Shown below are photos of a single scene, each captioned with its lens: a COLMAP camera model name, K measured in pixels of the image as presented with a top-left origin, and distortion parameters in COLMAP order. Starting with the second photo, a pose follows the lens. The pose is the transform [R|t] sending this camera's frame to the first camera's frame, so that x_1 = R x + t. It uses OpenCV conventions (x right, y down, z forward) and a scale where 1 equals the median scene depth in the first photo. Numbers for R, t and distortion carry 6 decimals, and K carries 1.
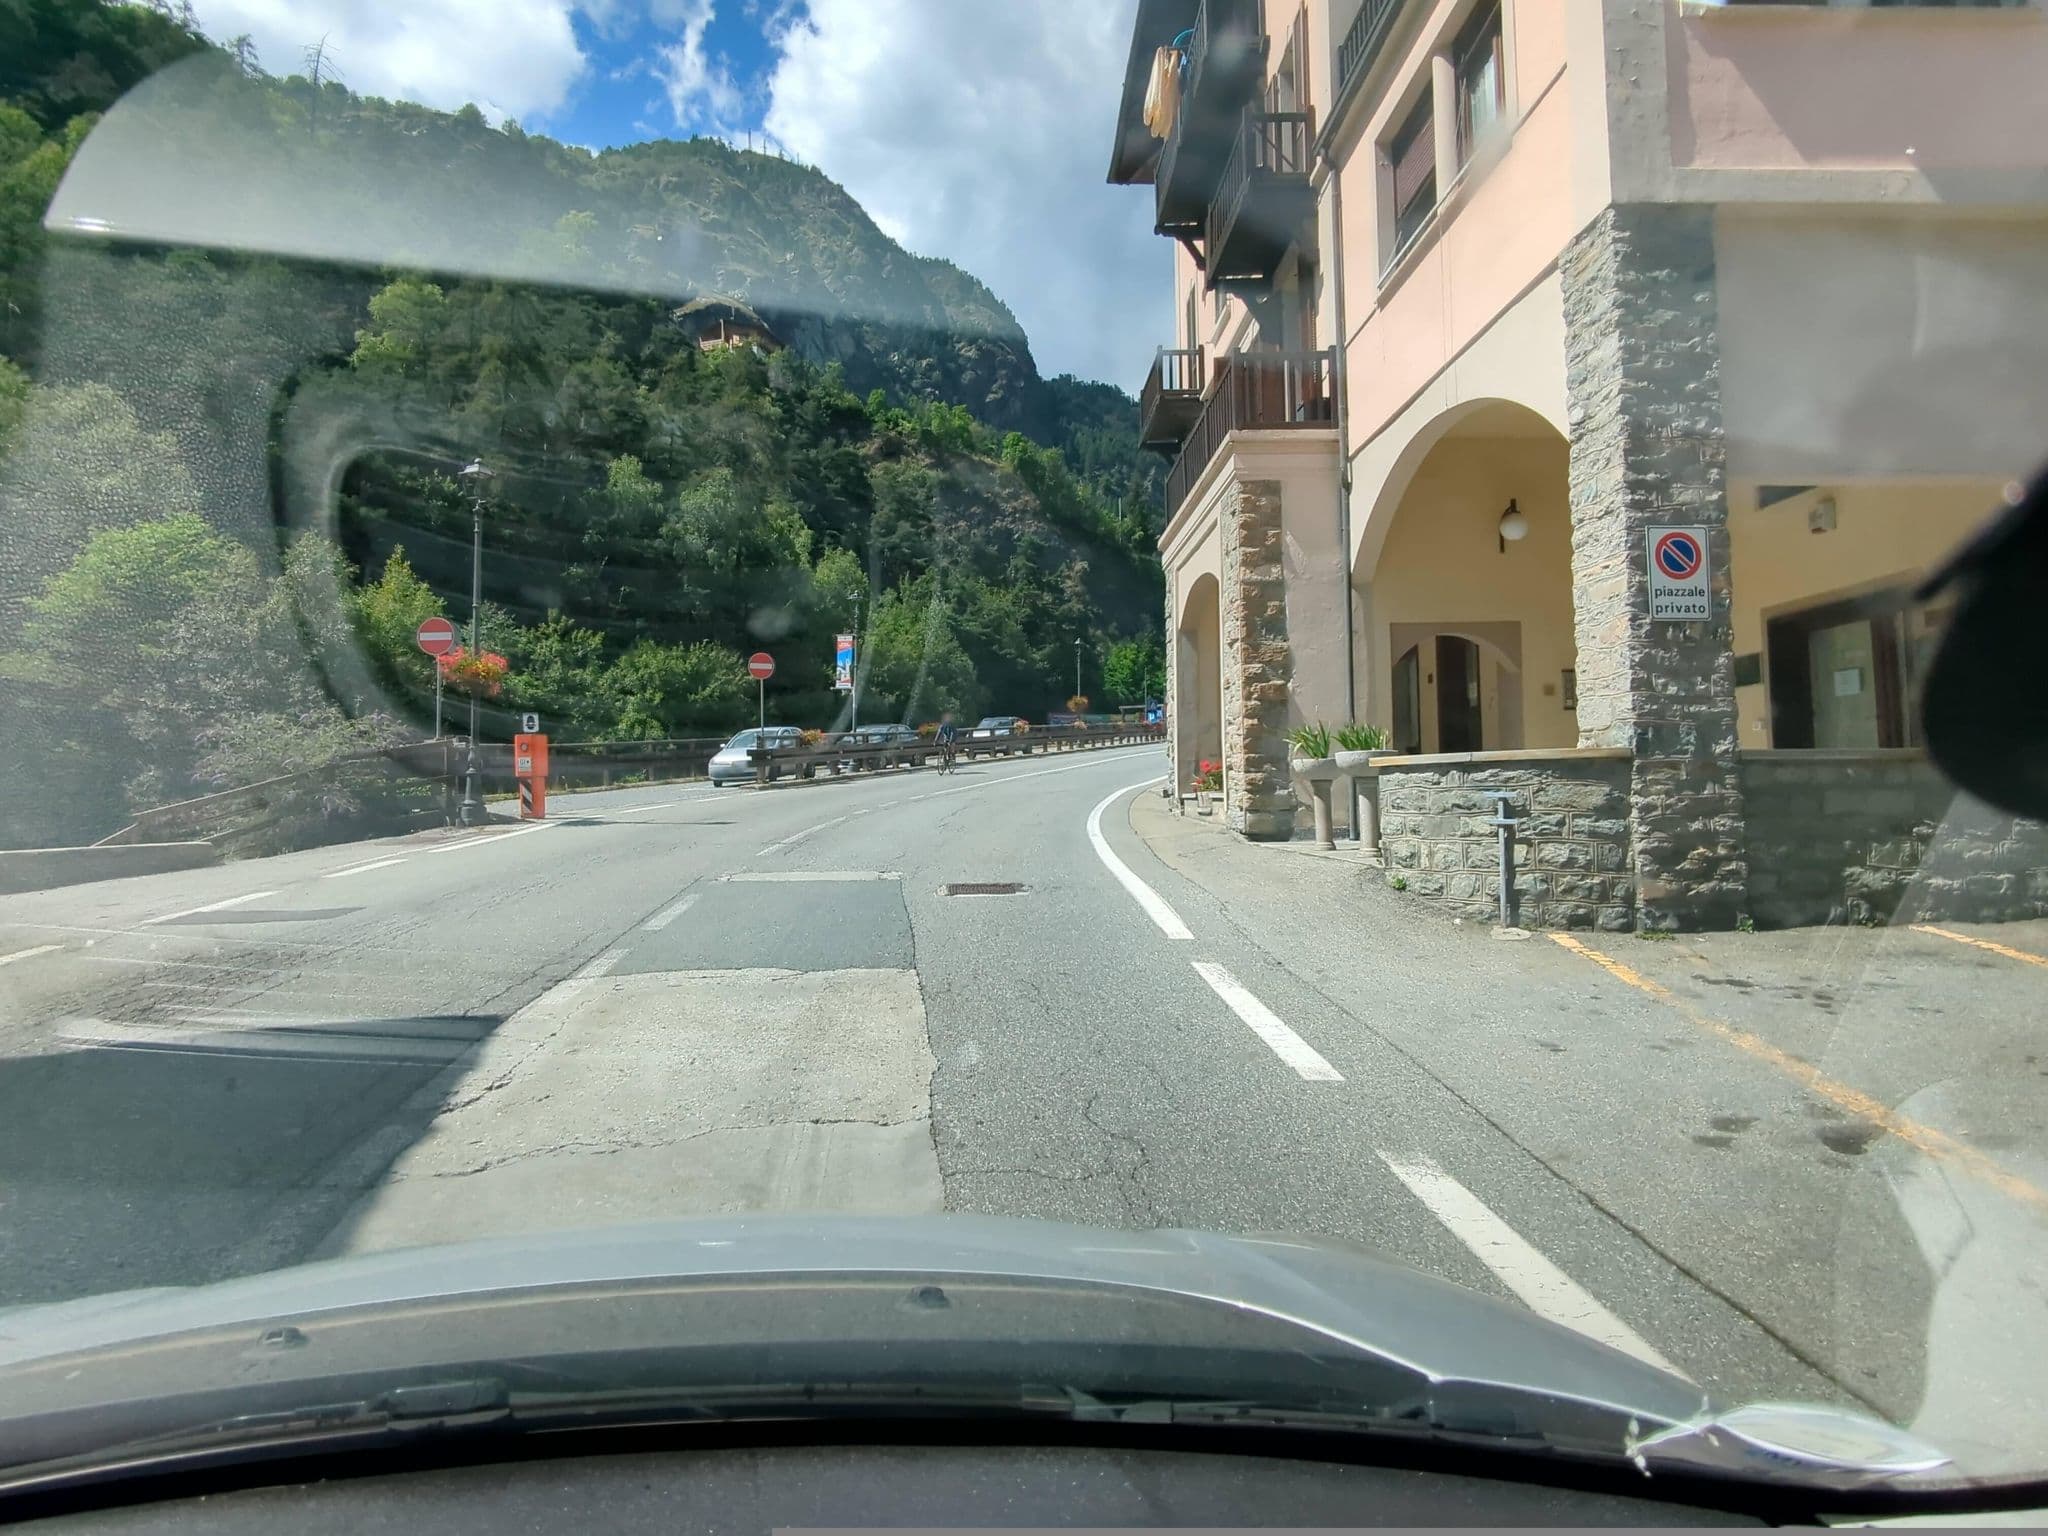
lens RADIAL K [[876.9, 0, 1024.0], [0, 876.9, 768.0], [0, 0, 1]] dist [-0.001102, -0.000277]
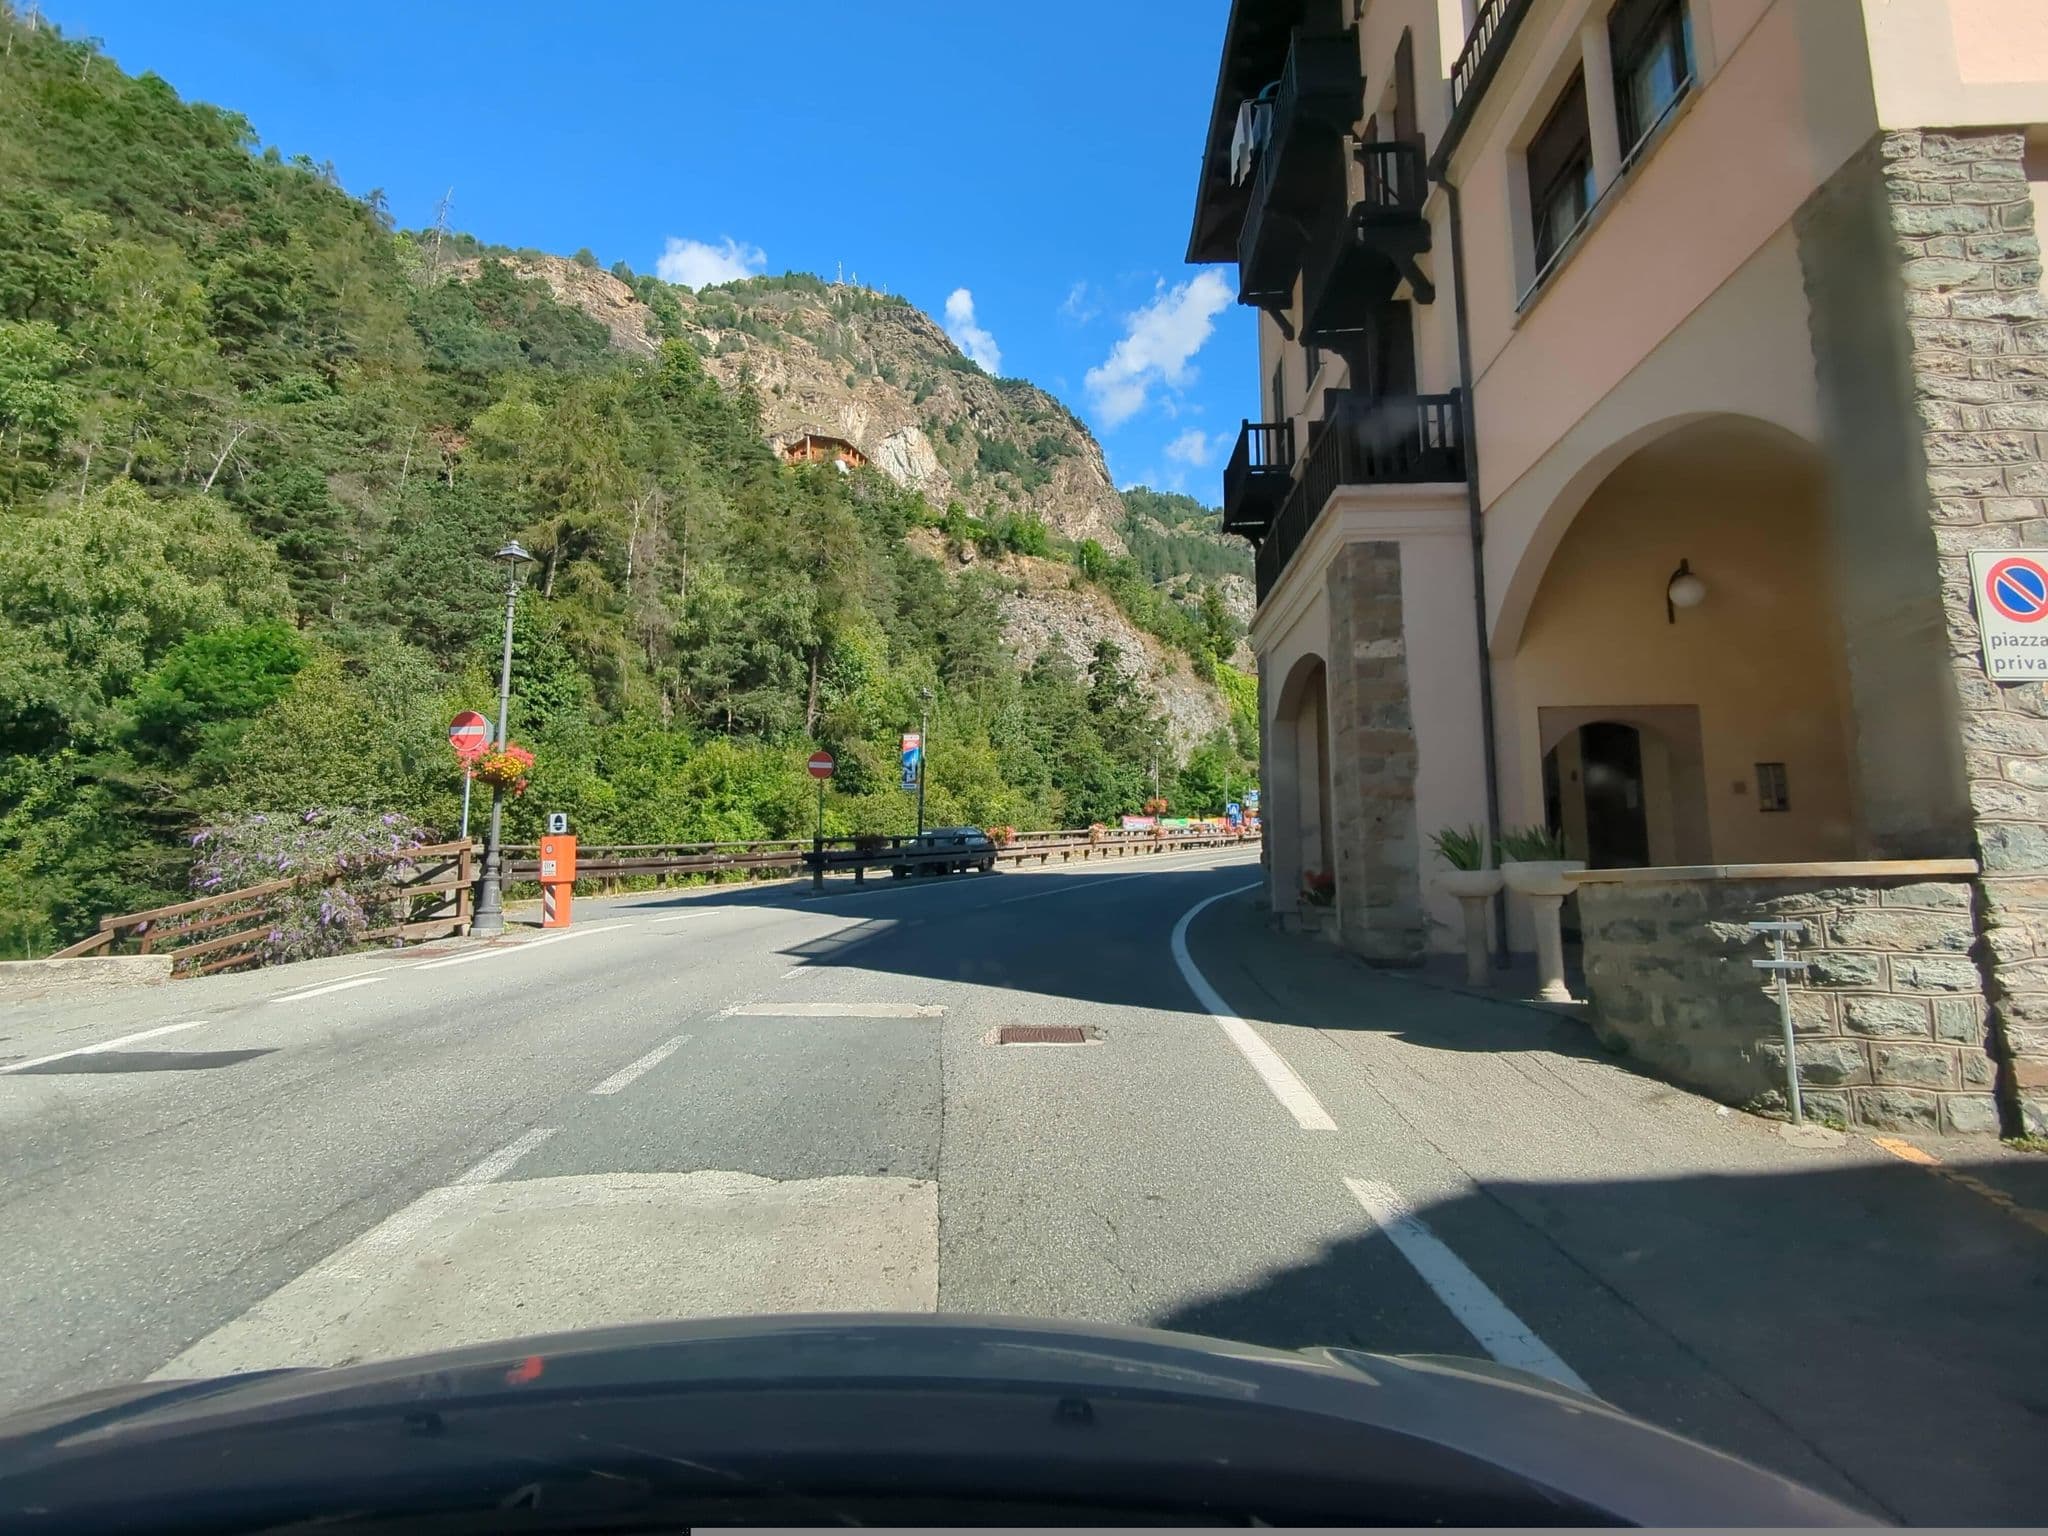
lens RADIAL K [[876.9, 0, 1024.0], [0, 876.9, 768.0], [0, 0, 1]] dist [-0.001102, -0.000277]
pose [[0.996156, -0.002230, -0.087564, 0.002949], [-0.008037, 0.993132, -0.116722, -0.005873], [0.087223, 0.116978, 0.989297, 0.139217]]
